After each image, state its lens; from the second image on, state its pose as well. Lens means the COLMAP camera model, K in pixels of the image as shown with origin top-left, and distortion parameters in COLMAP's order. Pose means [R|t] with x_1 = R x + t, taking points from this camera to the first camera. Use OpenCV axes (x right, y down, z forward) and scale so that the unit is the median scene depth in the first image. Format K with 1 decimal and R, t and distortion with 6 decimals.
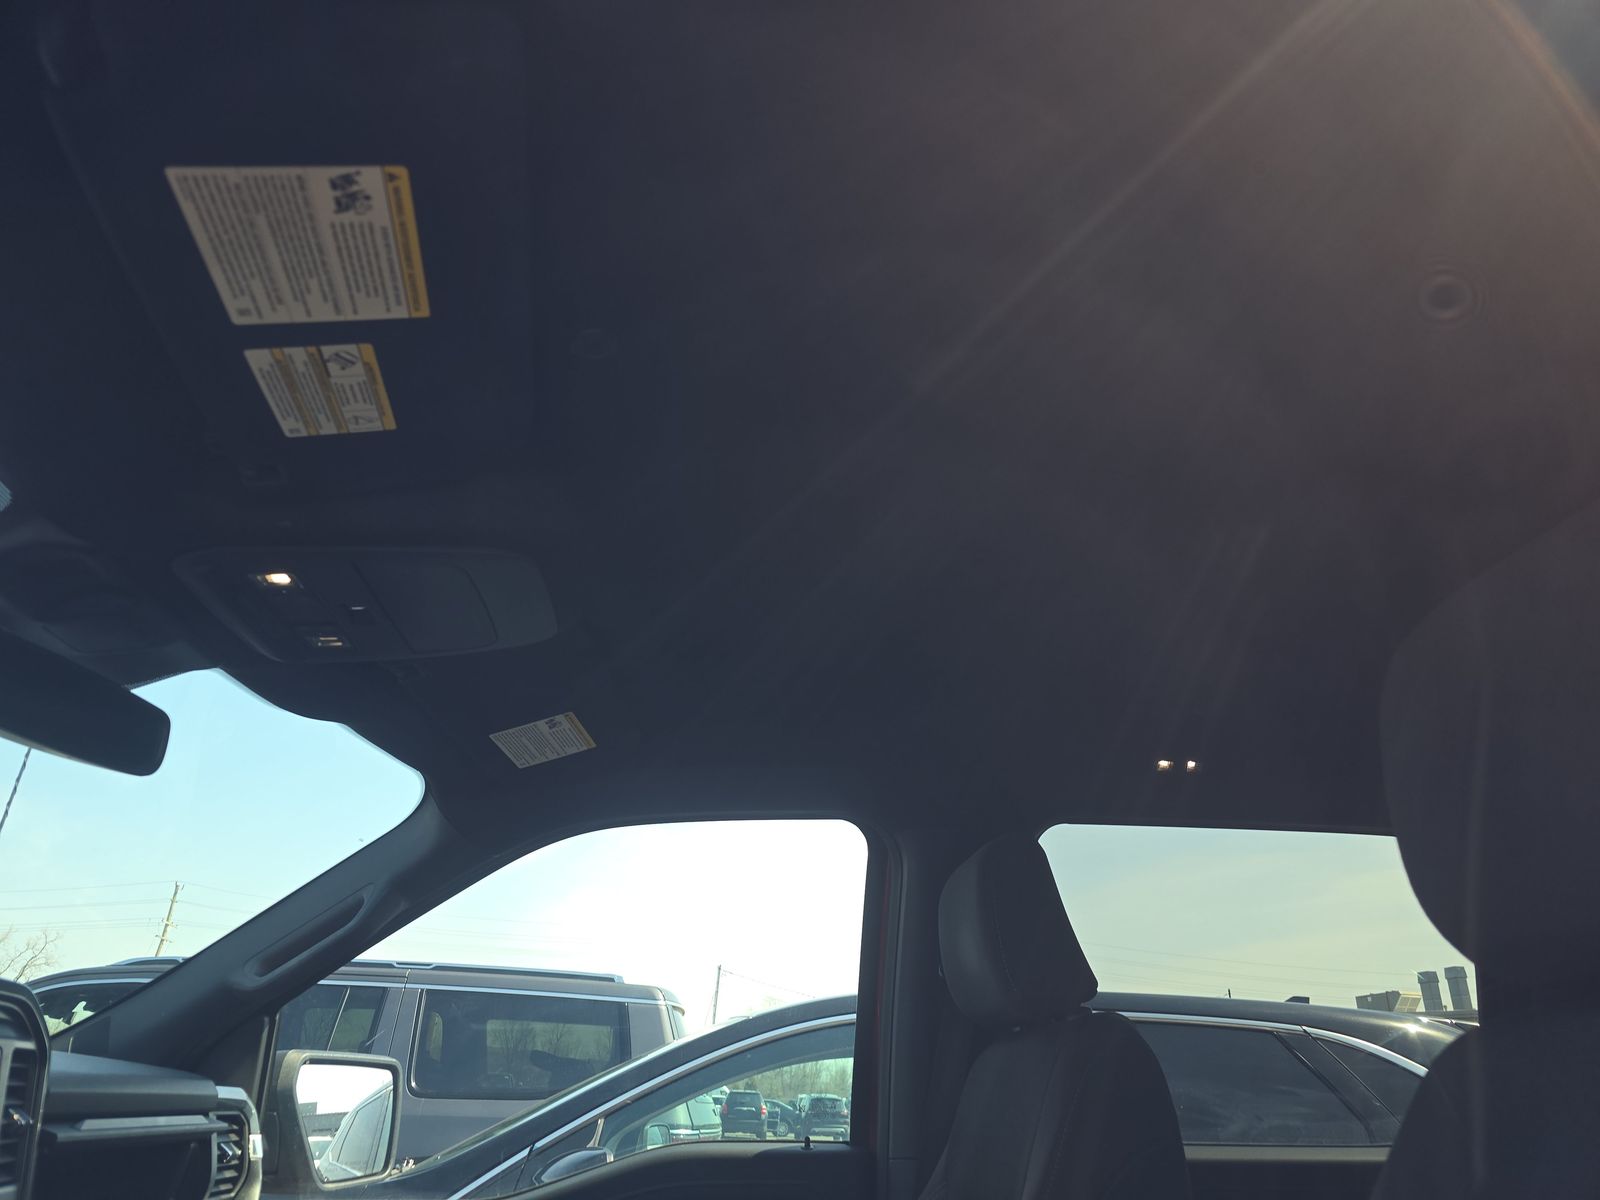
lens RADIAL K [[1077.6, 0, 800.0], [0, 1077.6, 600.0], [0, 0, 1]] dist [0.069501, -0.073740]
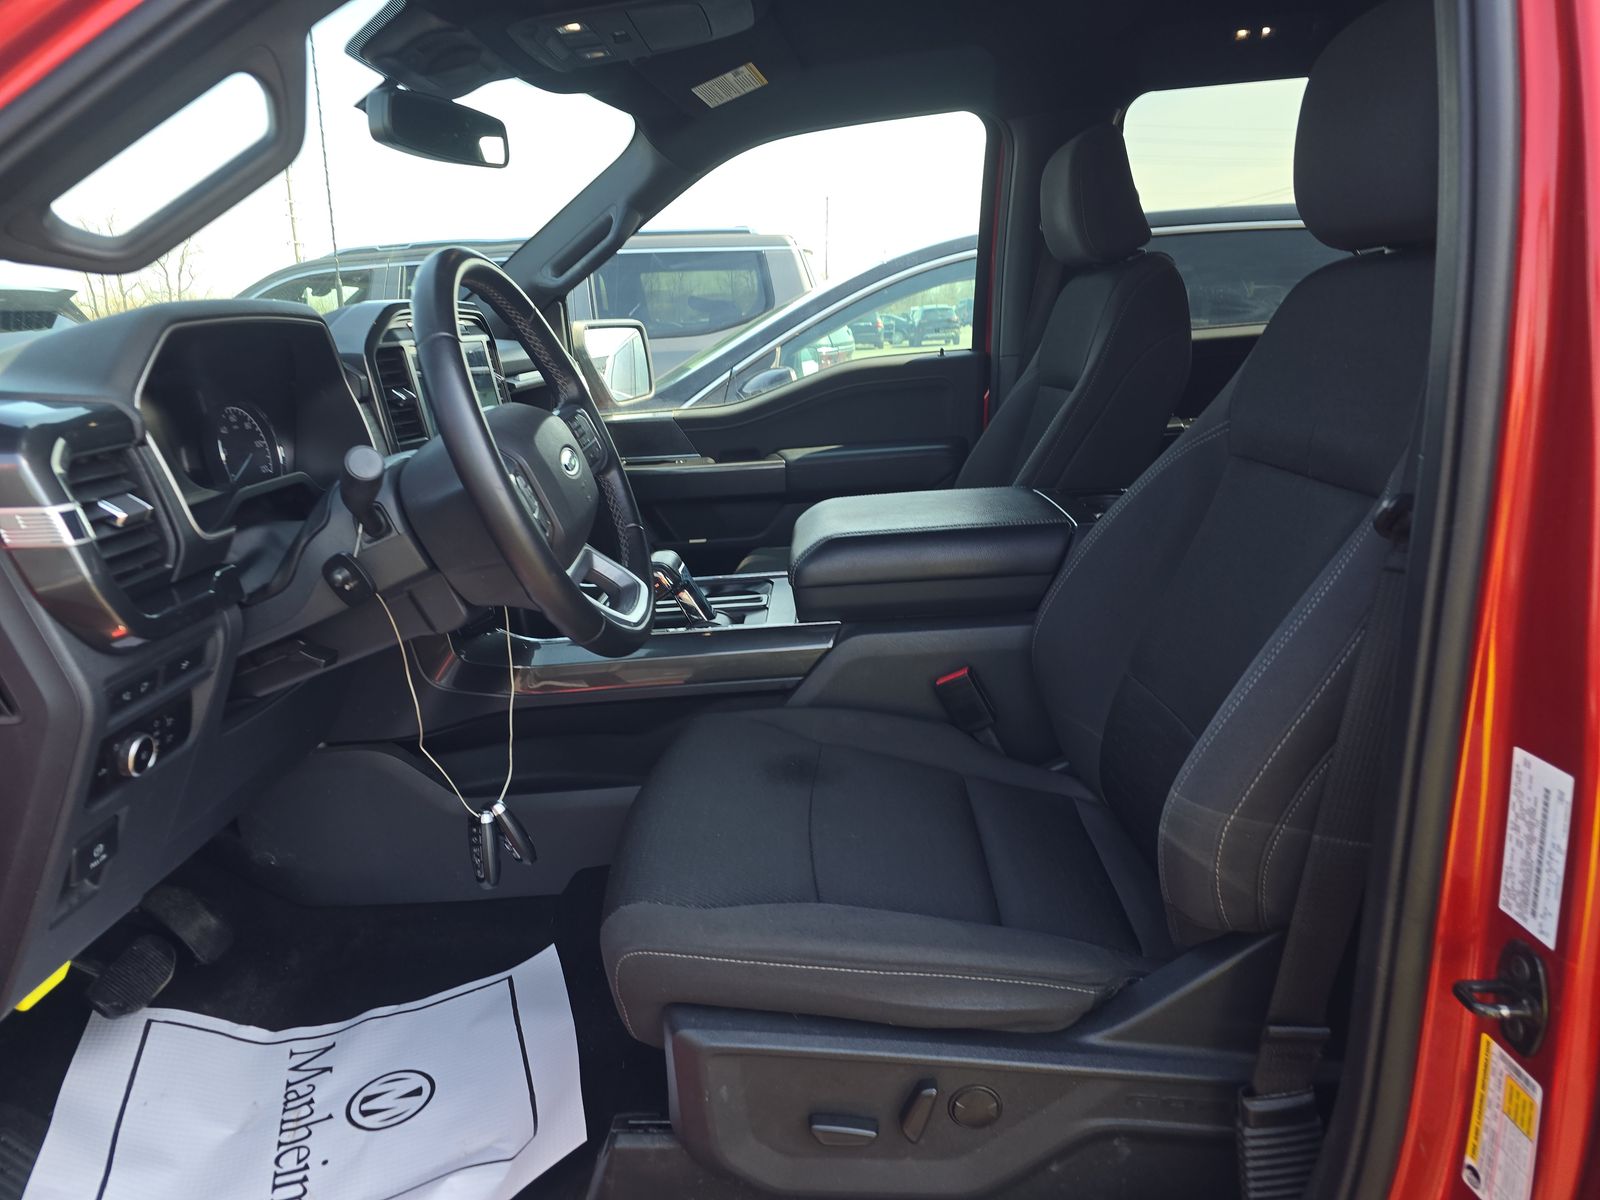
lens RADIAL K [[1073.4, 0, 743.0], [0, 1073.4, 591.2], [0, 0, 1]] dist [0.025023, -0.000472]
pose [[0.983362, -0.046160, -0.175696, -0.017898], [0.145678, 0.778190, 0.610900, -0.147285], [0.108526, -0.626330, 0.771967, -0.294399]]
